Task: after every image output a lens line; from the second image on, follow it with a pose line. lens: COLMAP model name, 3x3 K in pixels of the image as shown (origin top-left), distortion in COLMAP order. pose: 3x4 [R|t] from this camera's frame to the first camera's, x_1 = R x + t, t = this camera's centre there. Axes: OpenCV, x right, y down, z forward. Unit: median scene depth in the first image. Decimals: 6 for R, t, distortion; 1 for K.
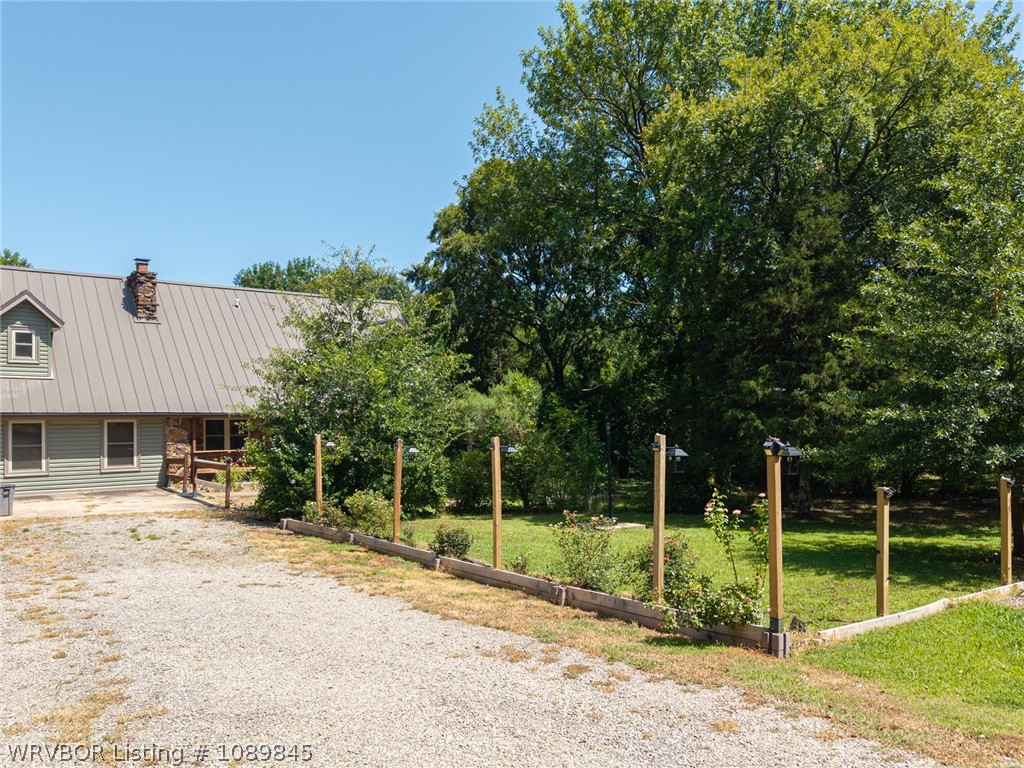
lens RADIAL K [[766.3, 0, 530.4], [0, 766.3, 407.5], [0, 0, 1]] dist [0.053888, -0.079107]
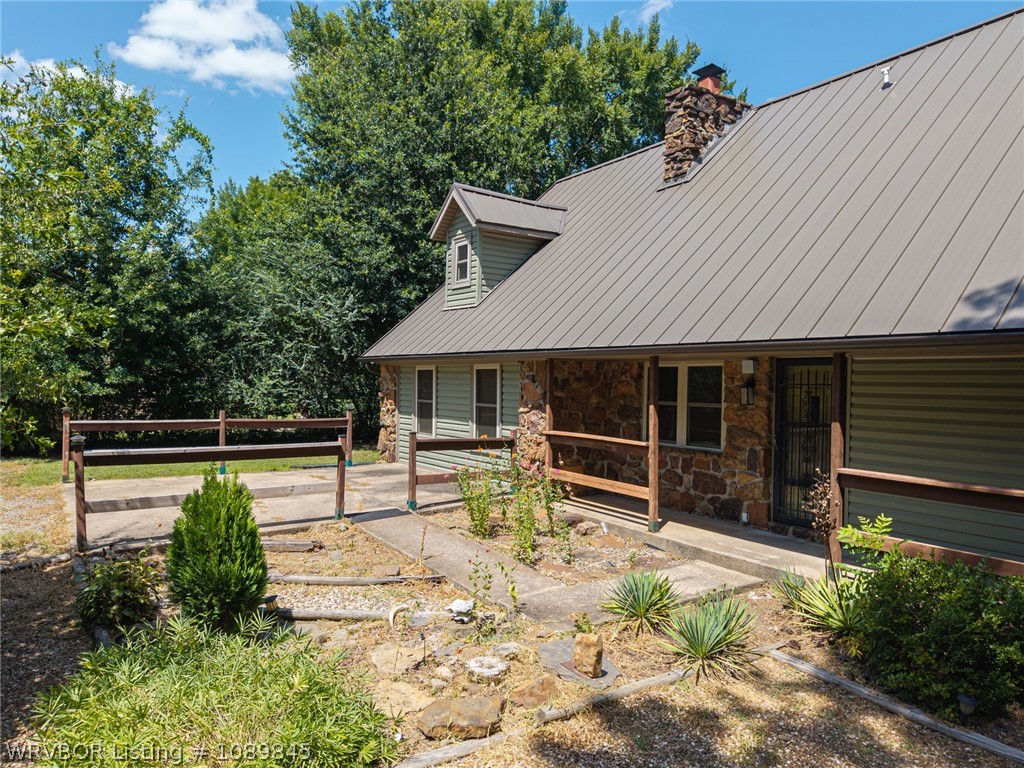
lens RADIAL K [[691.0, 0, 512.0], [0, 691.0, 384.0], [0, 0, 1]] dist [0.041853, -0.046843]
pose [[-0.070039, 0.014635, -0.997437, -0.009442], [-0.001764, 0.999889, 0.014795, 0.022897], [0.997543, 0.002796, -0.070006, 1.069280]]
